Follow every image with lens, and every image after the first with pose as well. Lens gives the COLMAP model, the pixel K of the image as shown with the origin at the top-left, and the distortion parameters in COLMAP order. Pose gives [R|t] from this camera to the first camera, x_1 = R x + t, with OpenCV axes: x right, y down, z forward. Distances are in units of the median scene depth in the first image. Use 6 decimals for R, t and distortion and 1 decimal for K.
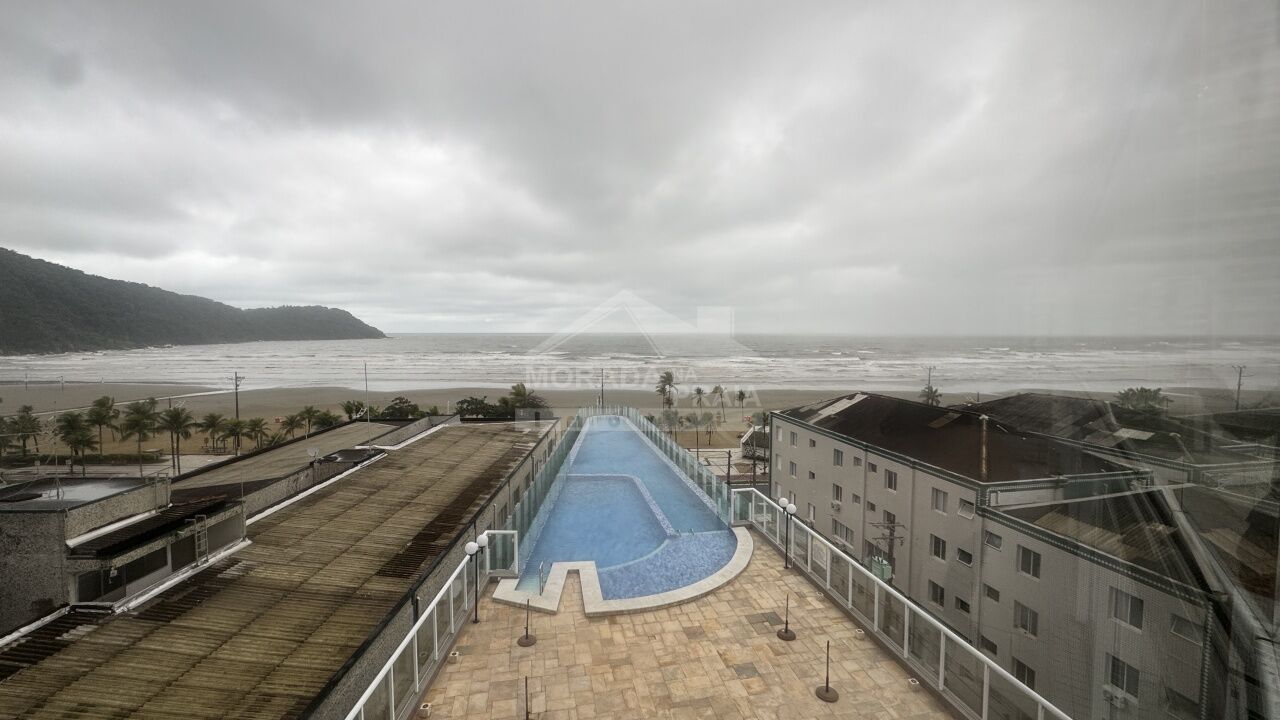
lens RADIAL K [[509.2, 0, 638.7], [0, 509.2, 359.2], [0, 0, 1]] dist [-0.002077, -0.000291]
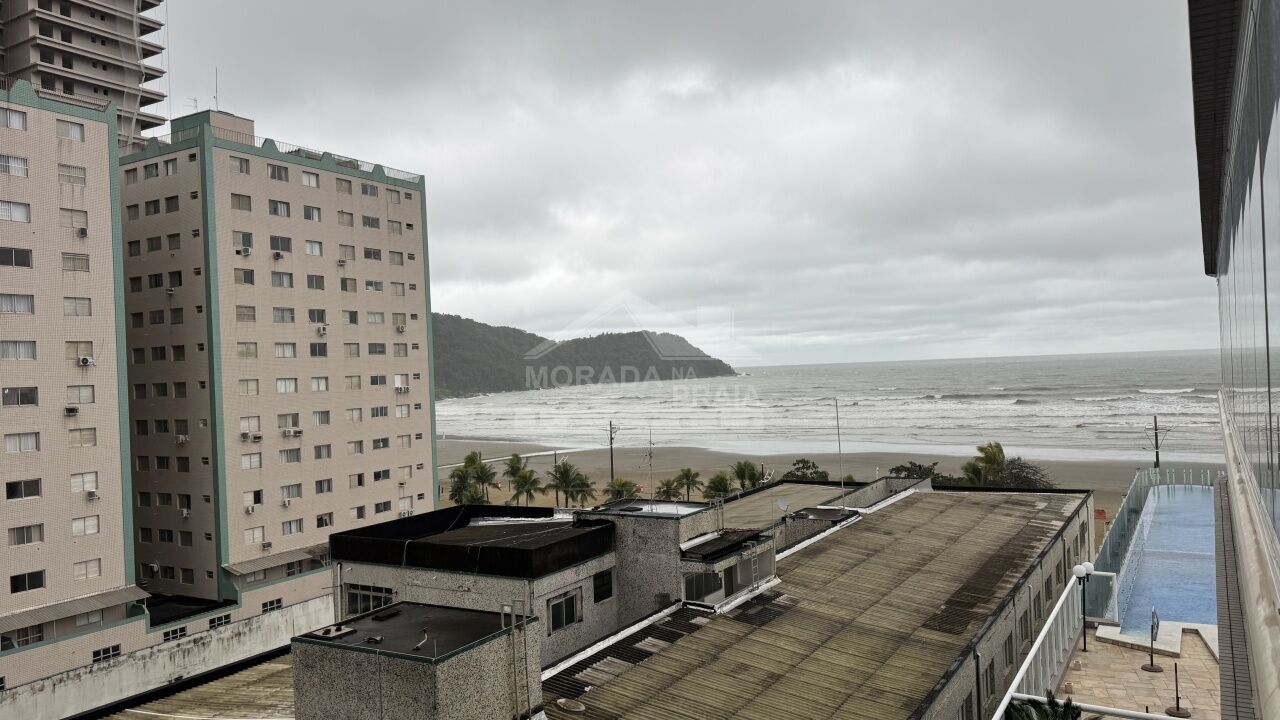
lens RADIAL K [[901.0, 0, 629.4], [0, 901.0, 361.4], [0, 0, 1]] dist [0.105476, -0.136488]
pose [[0.841661, -0.038349, -0.538643, -0.043340], [0.010647, 0.998460, -0.054448, 0.025949], [0.539902, 0.040091, 0.840773, -0.480341]]
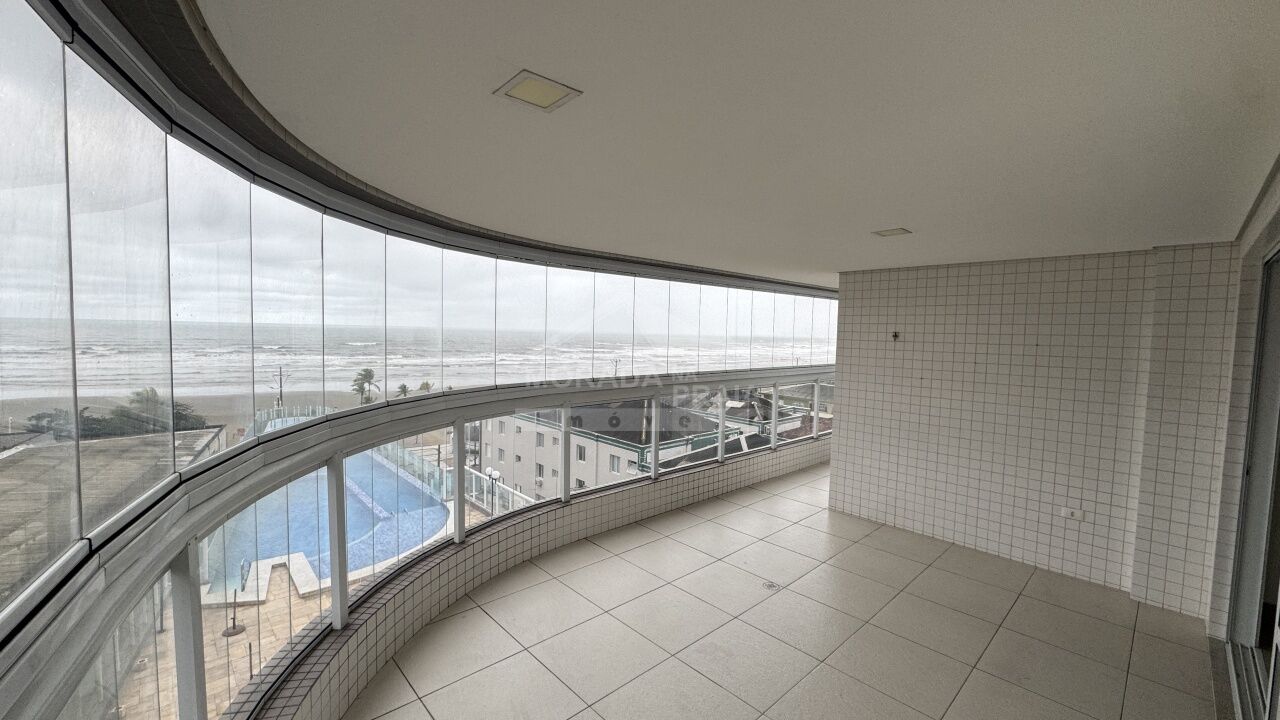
lens RADIAL K [[509.2, 0, 638.7], [0, 509.2, 359.2], [0, 0, 1]] dist [-0.002077, -0.000291]
pose [[0.850484, -0.010535, 0.525895, -0.028604], [0.005748, 0.999926, 0.010735, 0.003218], [-0.525969, -0.006107, 0.850482, -0.130889]]
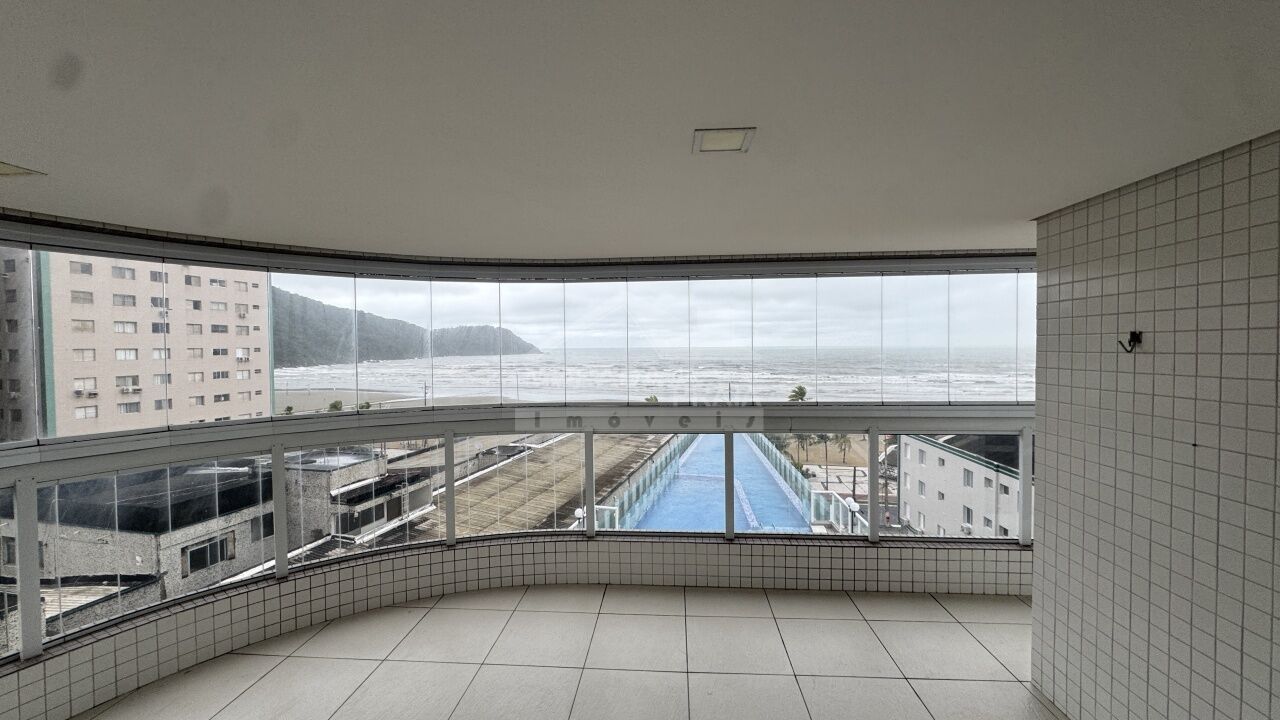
lens RADIAL K [[509.2, 0, 638.7], [0, 509.2, 359.2], [0, 0, 1]] dist [-0.002077, -0.000291]
pose [[0.963540, -0.002759, -0.267552, 0.085888], [-0.004713, 0.999617, -0.027280, 0.002852], [0.267524, 0.027546, 0.963157, -0.121064]]
